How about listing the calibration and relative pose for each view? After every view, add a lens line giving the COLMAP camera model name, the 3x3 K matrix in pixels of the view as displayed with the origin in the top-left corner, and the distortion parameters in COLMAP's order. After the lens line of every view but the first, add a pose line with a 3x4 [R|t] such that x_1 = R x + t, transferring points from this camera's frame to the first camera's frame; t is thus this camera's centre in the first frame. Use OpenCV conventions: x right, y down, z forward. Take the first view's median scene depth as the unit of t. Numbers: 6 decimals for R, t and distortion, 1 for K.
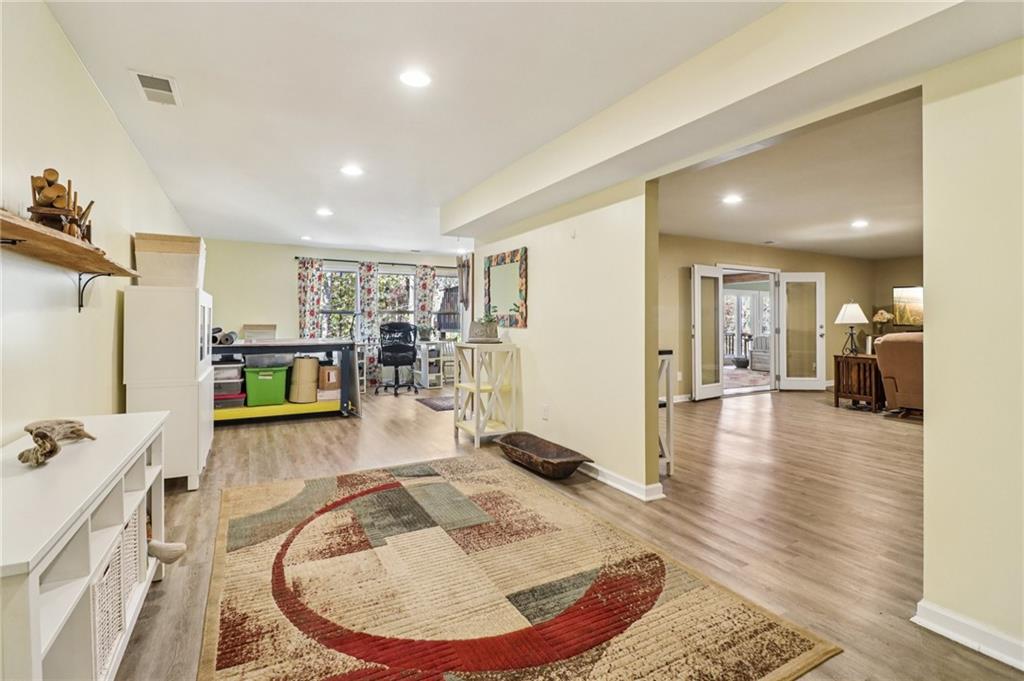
lens RADIAL K [[481.1, 0, 515.6], [0, 481.1, 323.0], [0, 0, 1]] dist [-0.018052, -0.001033]
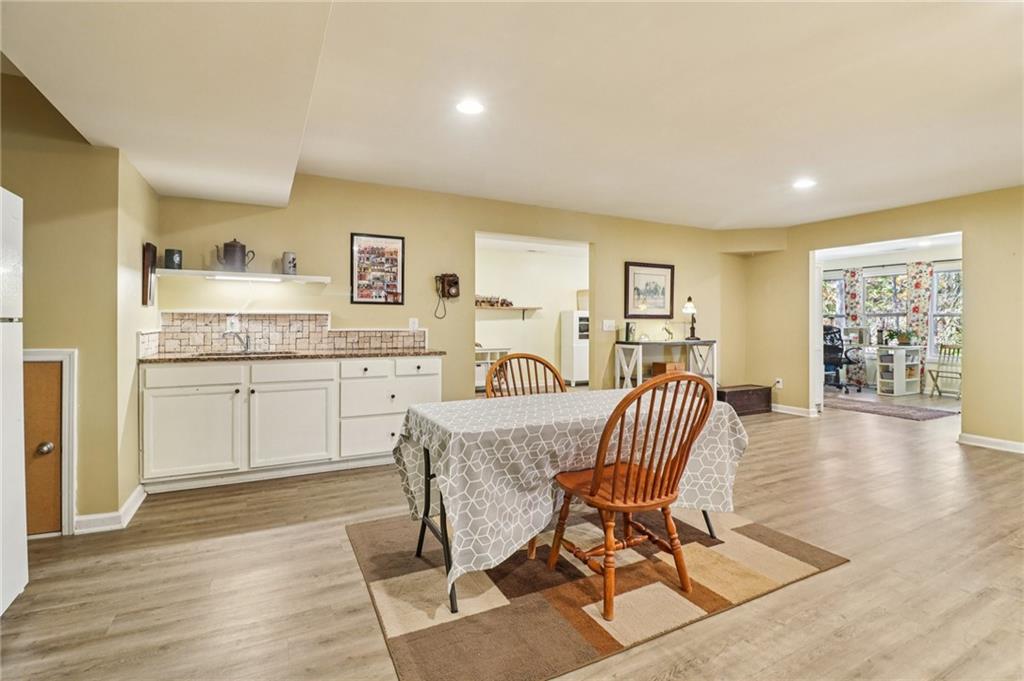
lens RADIAL K [[481.1, 0, 512.4], [0, 481.1, 333.2], [0, 0, 1]] dist [-0.018052, -0.001033]
pose [[-0.024290, 0.019363, -0.999517, 0.800935], [-0.008906, 0.999769, 0.019584, 0.002404], [0.999665, 0.009377, -0.024112, 0.289756]]
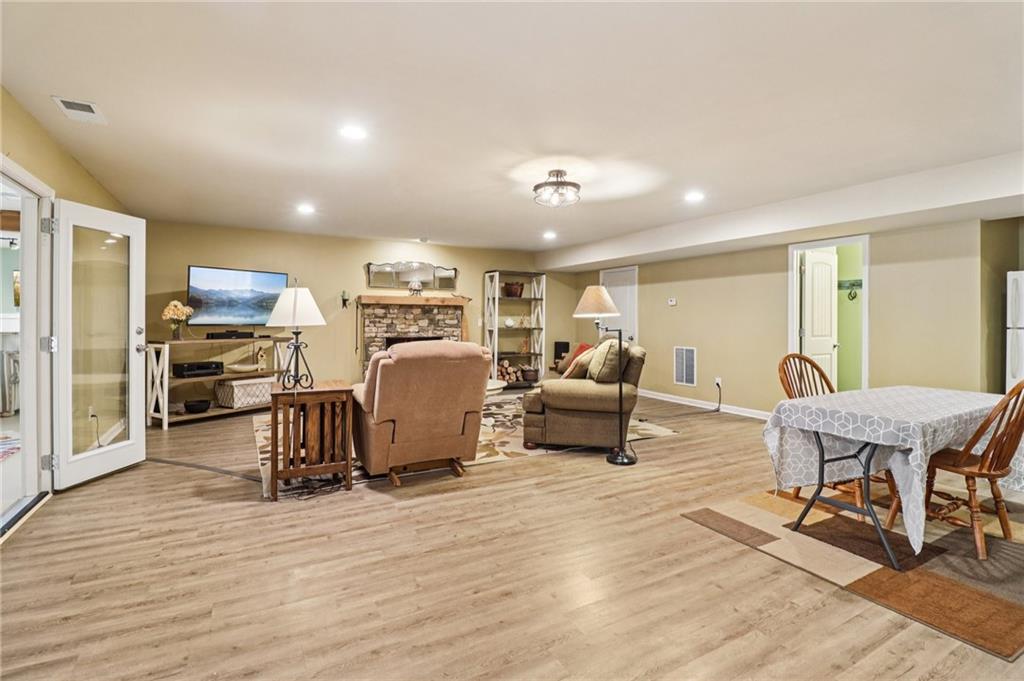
lens RADIAL K [[481.1, 0, 511.9], [0, 481.1, 320.0], [0, 0, 1]] dist [-0.018052, -0.001033]
pose [[-0.006930, -0.003860, 0.999969, 0.153458], [-0.003653, 0.999986, 0.003835, -0.006391], [-0.999969, -0.003626, -0.006944, 0.616411]]
